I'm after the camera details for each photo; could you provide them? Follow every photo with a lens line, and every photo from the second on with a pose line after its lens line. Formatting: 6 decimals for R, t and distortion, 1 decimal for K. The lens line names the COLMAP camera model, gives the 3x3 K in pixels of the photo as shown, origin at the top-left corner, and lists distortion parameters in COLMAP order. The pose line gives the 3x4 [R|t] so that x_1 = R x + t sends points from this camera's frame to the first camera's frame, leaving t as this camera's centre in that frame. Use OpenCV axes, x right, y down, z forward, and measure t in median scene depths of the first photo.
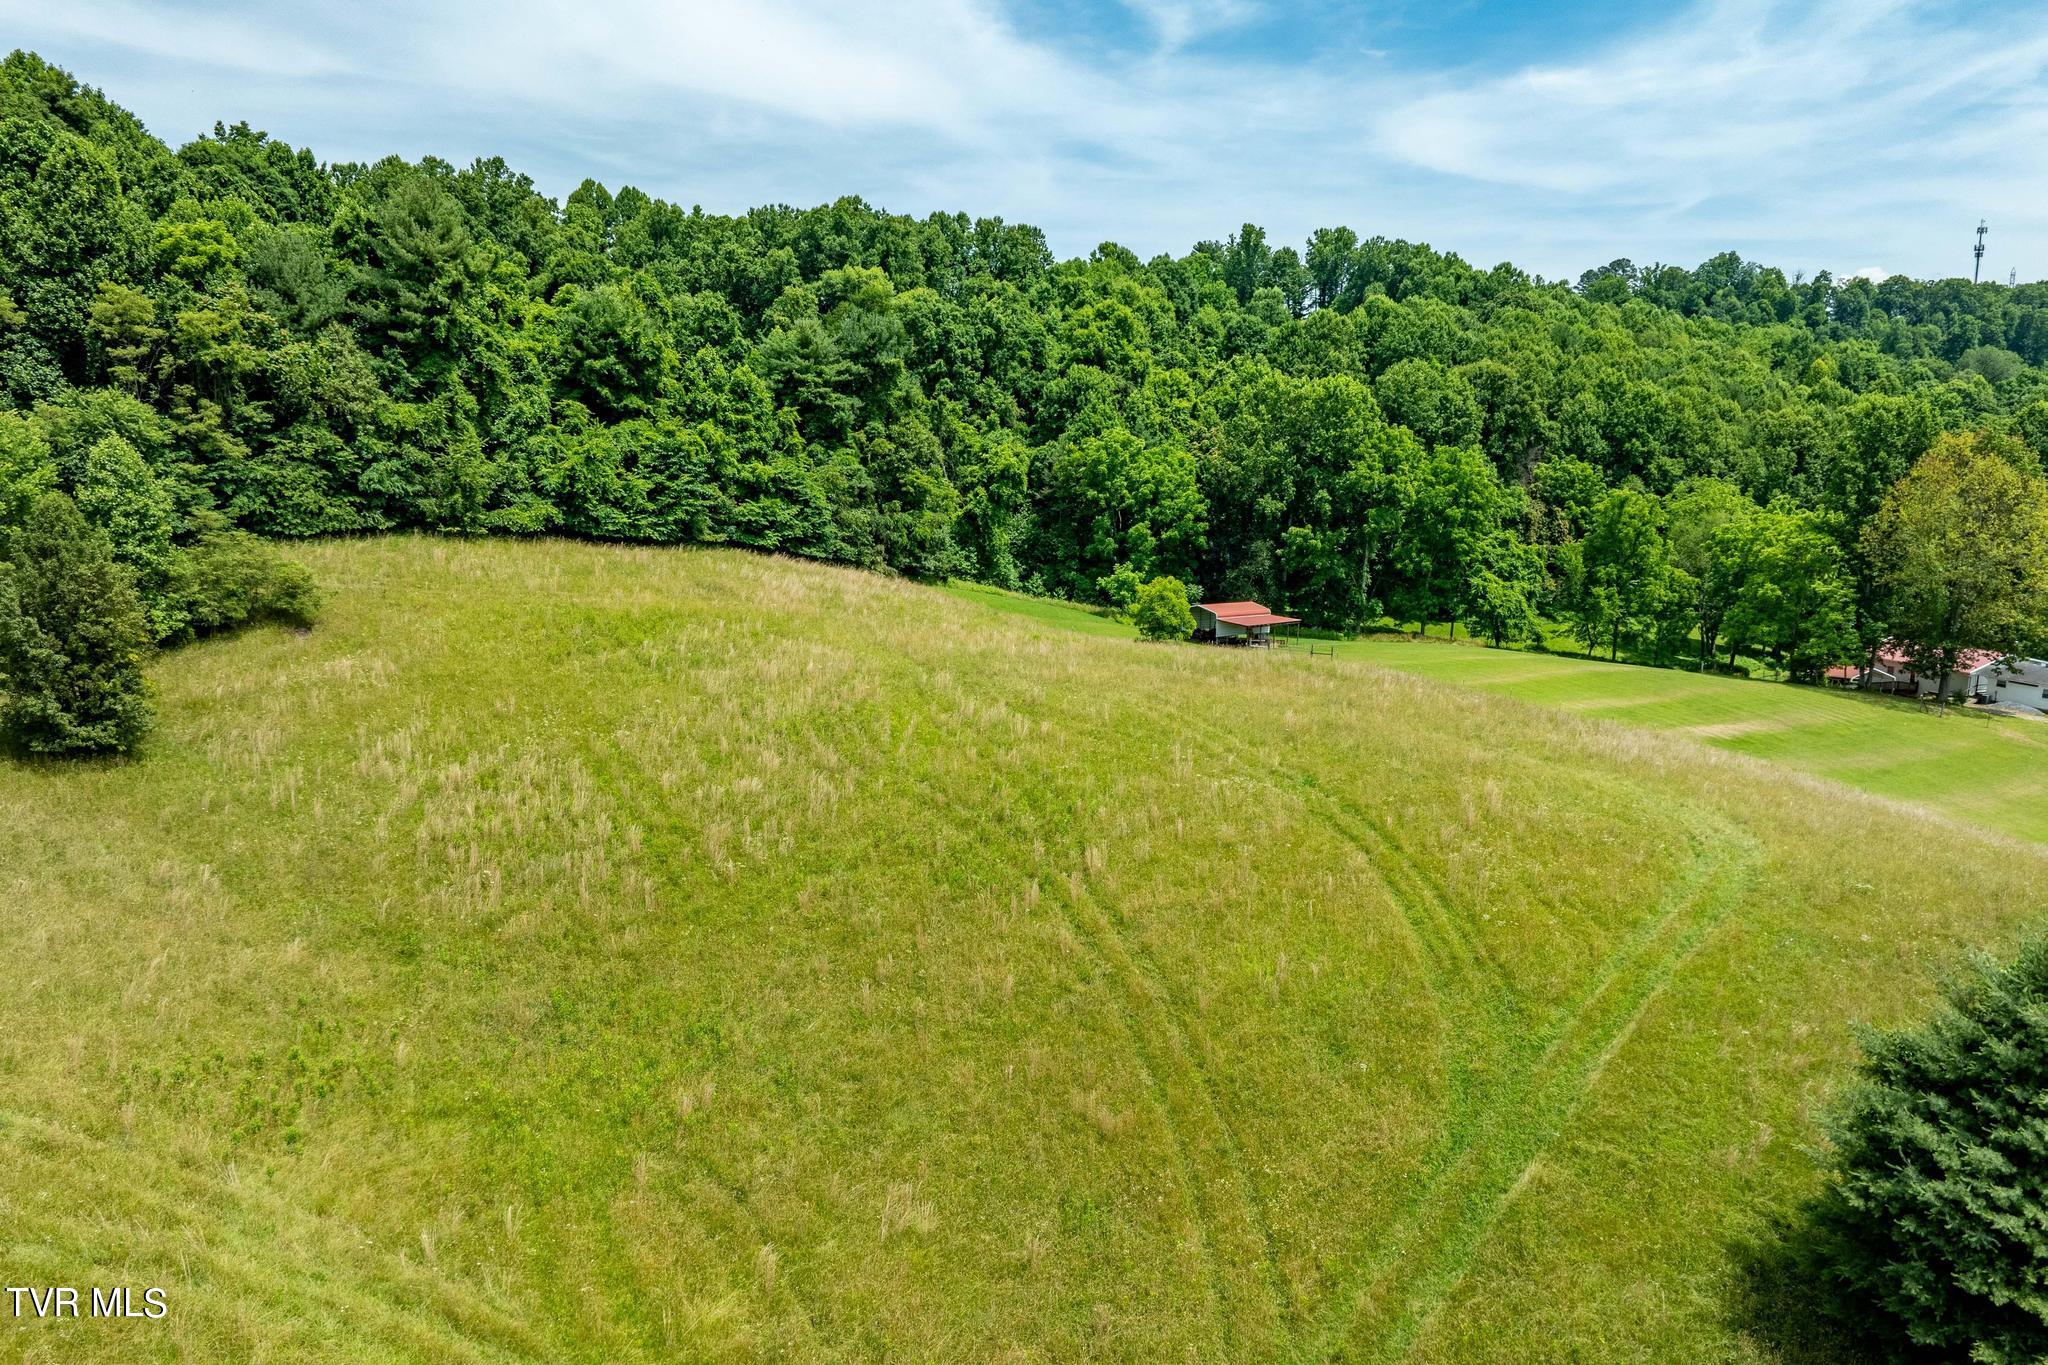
lens RADIAL K [[1520.3, 0, 1032.5], [0, 1520.3, 766.5], [0, 0, 1]] dist [-0.064060, 0.036964]
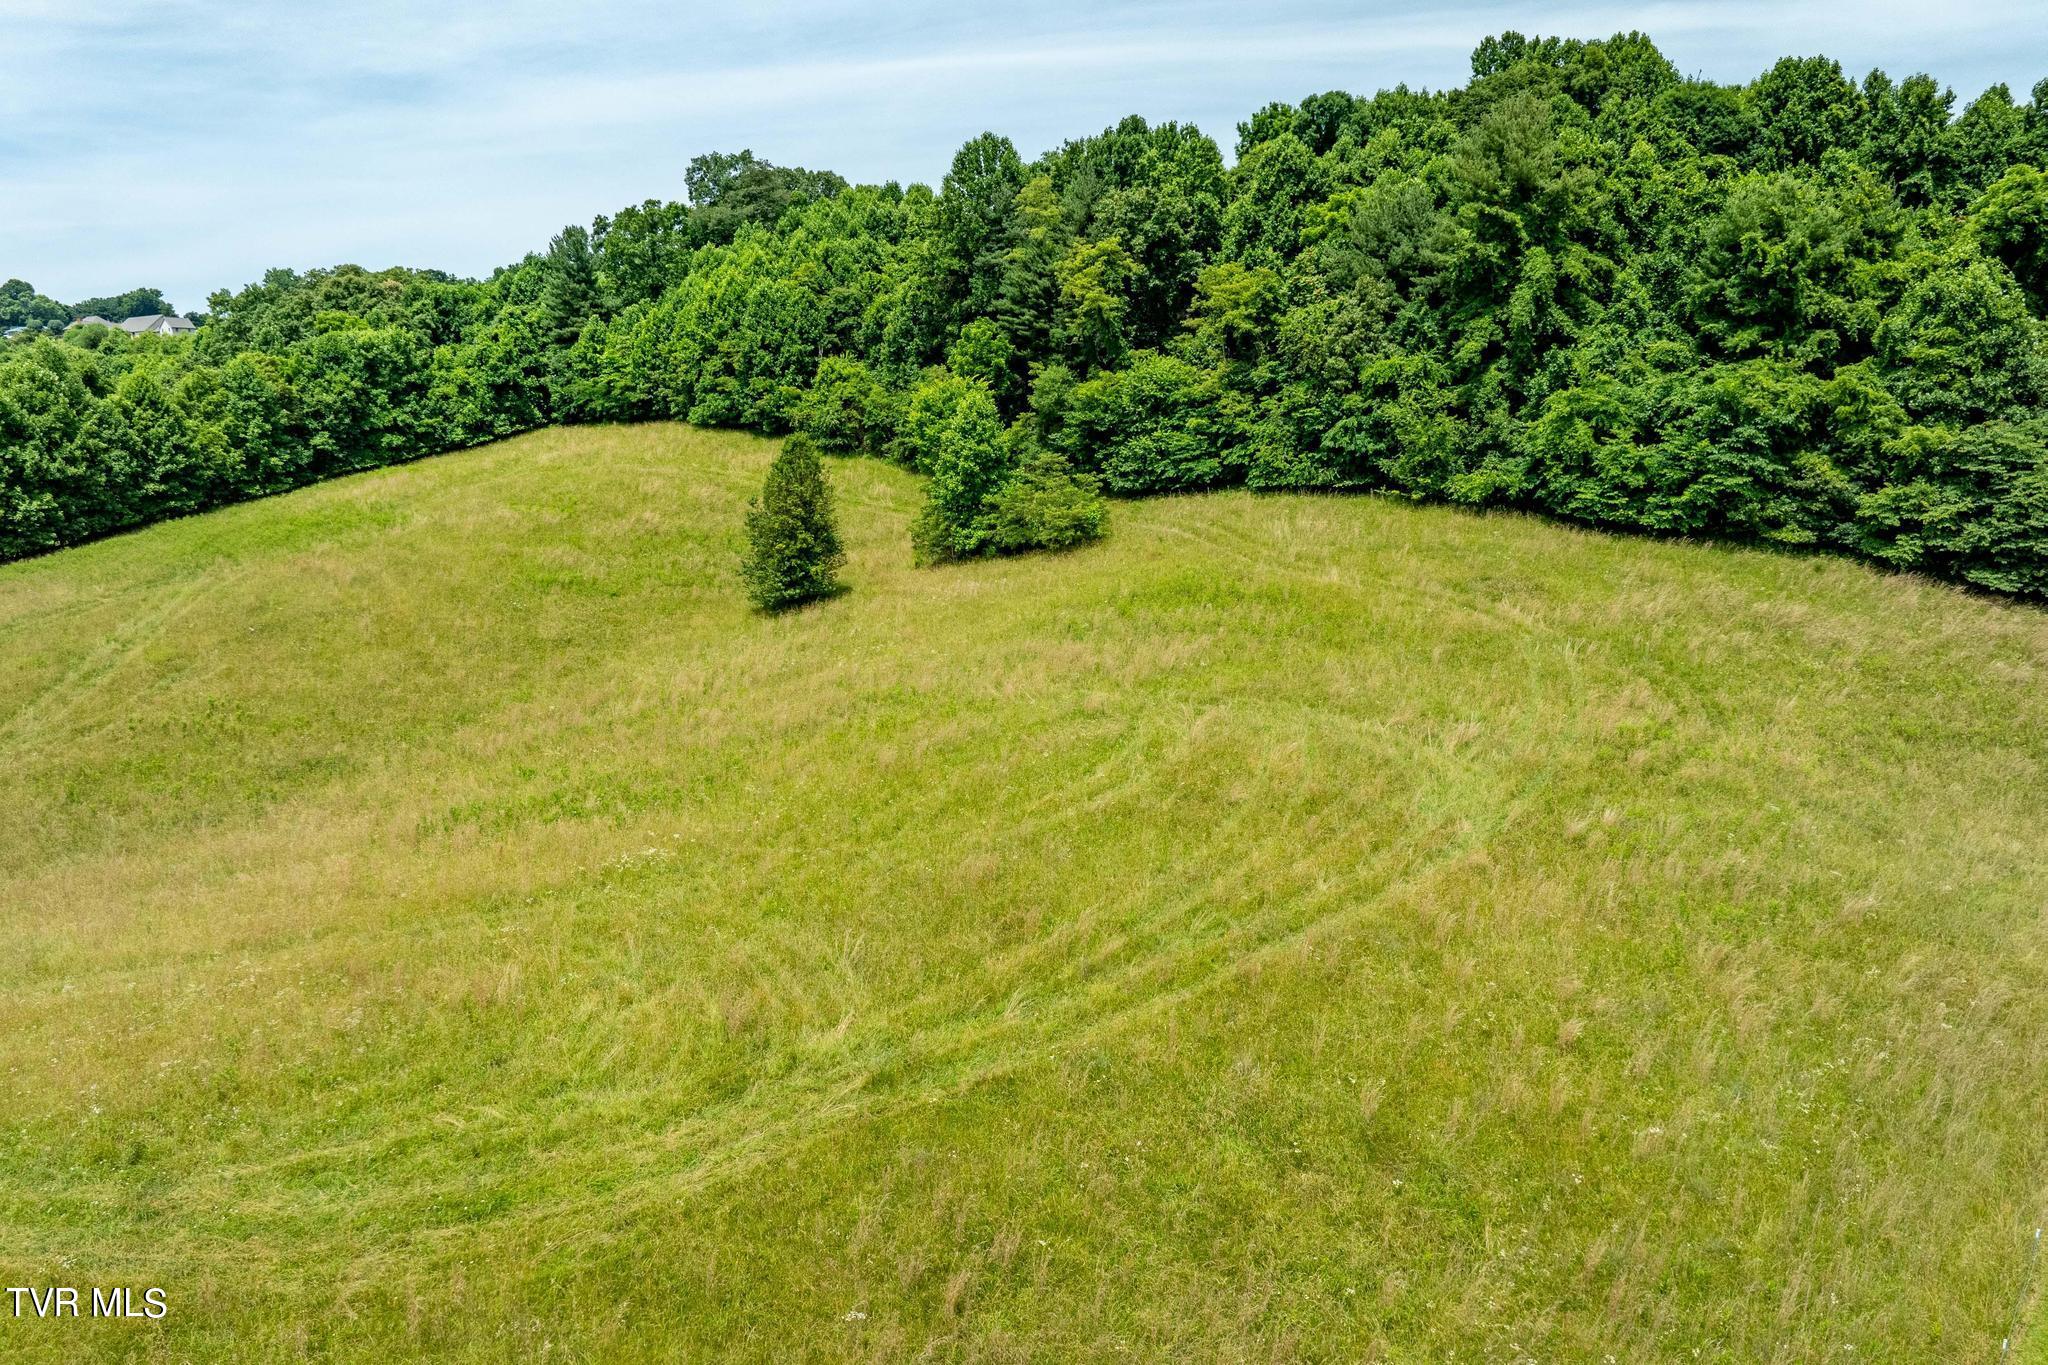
lens RADIAL K [[1513.0, 0, 1014.4], [0, 1513.0, 746.5], [0, 0, 1]] dist [-0.034806, -0.005551]
pose [[-0.016162, 0.196893, -0.980292, 0.451030], [-0.209694, 0.957949, 0.195863, -0.116594], [0.977633, 0.208727, 0.025805, 0.648740]]
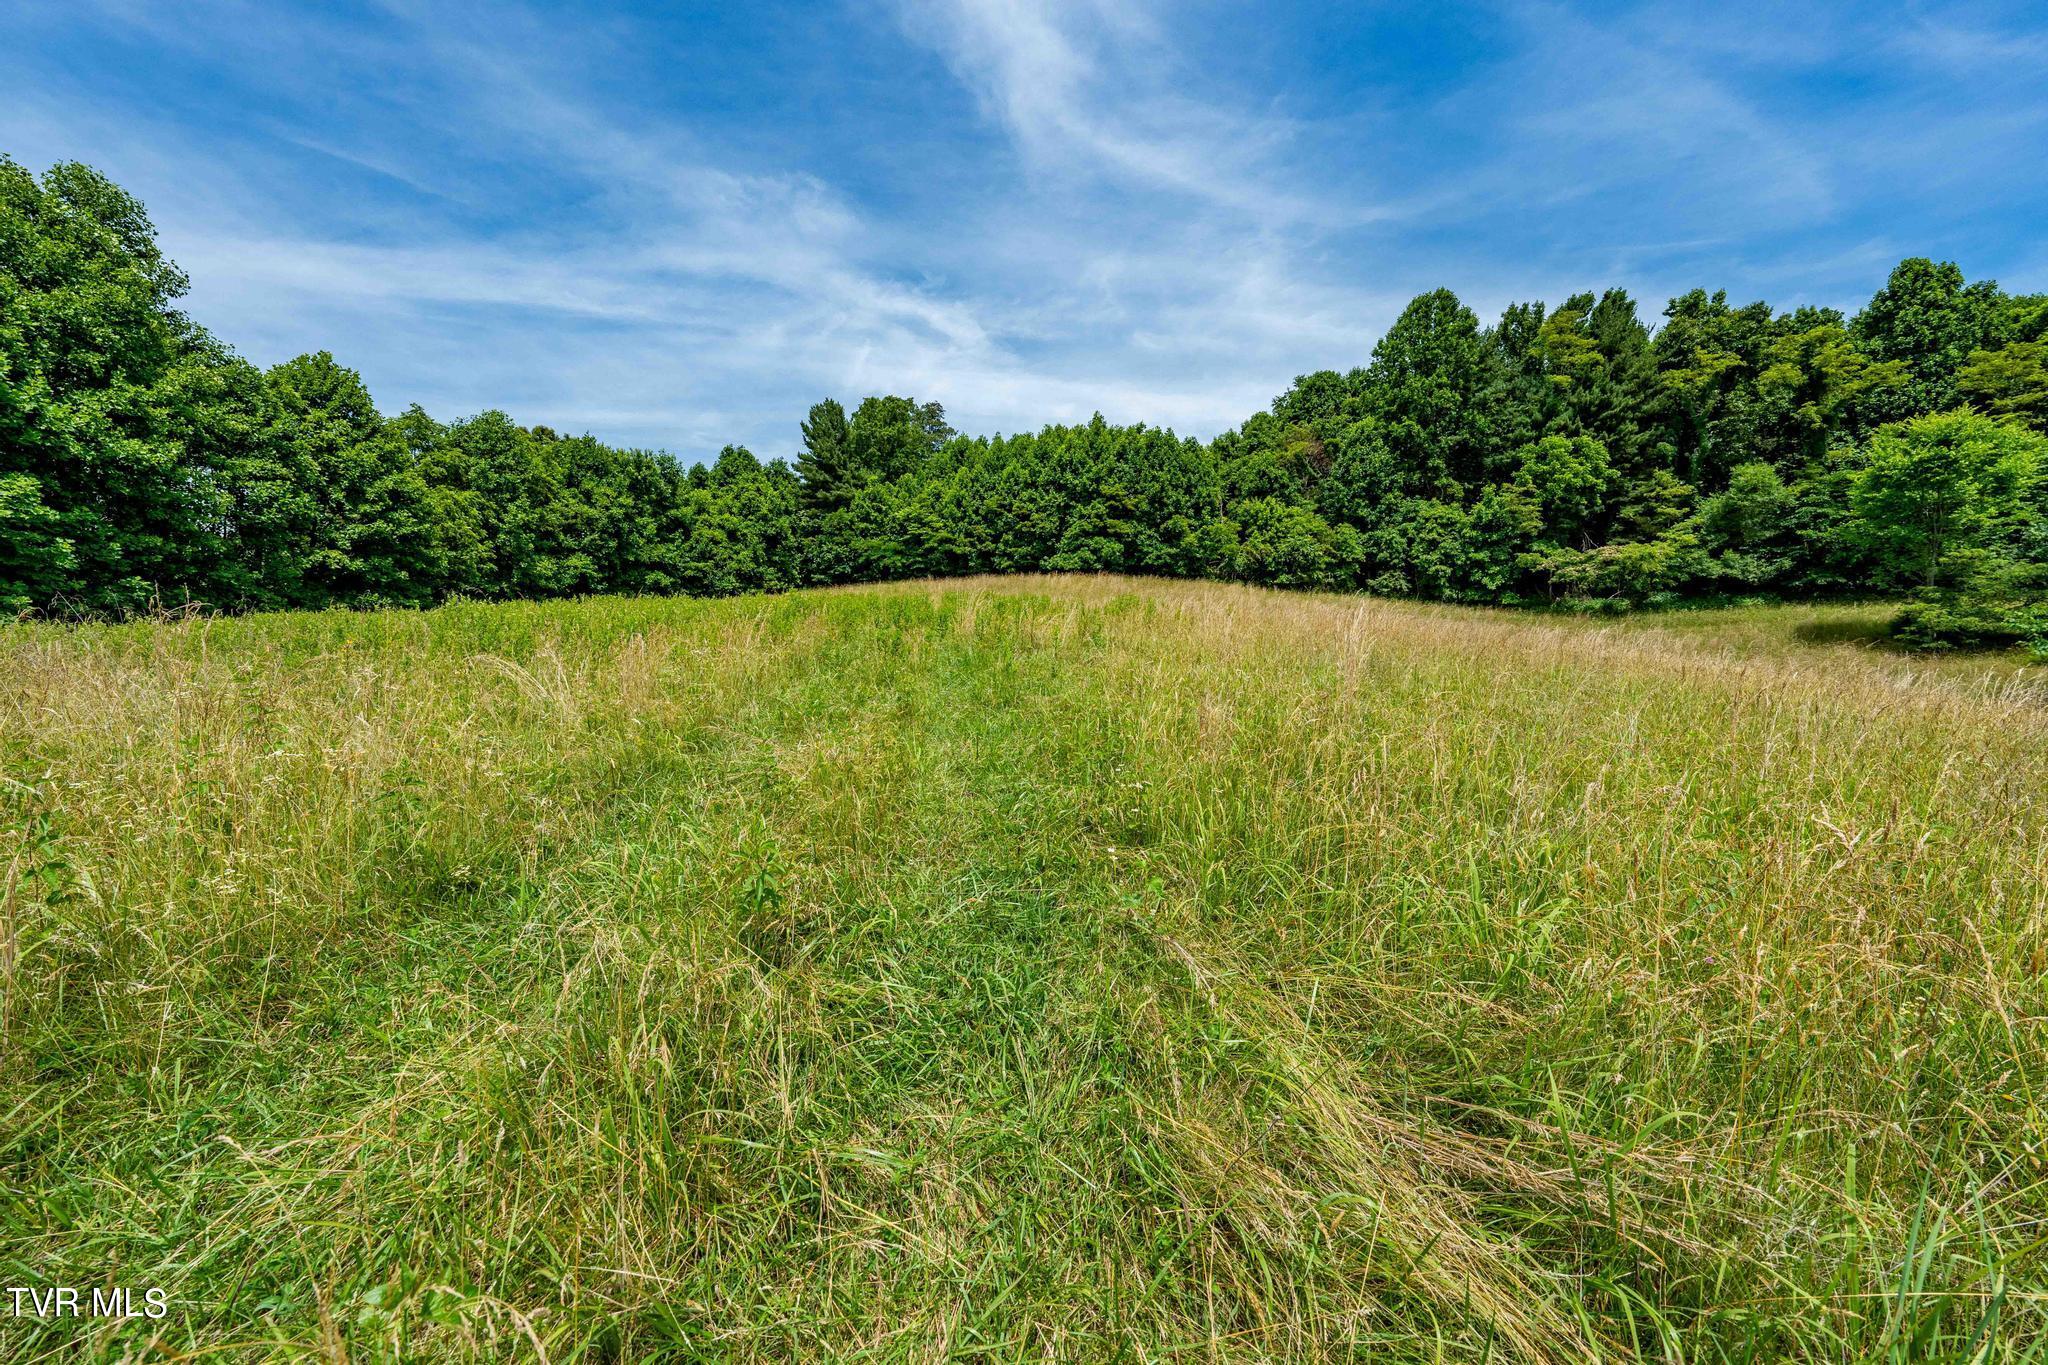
lens RADIAL K [[736.1, 0, 1027.3], [0, 736.1, 669.3], [0, 0, 1]] dist [-0.001028, 0.000047]
pose [[0.360649, -0.038679, -0.931899, -0.284500], [-0.190720, 0.974970, -0.114276, 0.062074], [0.912994, 0.218946, 0.344245, 0.183635]]
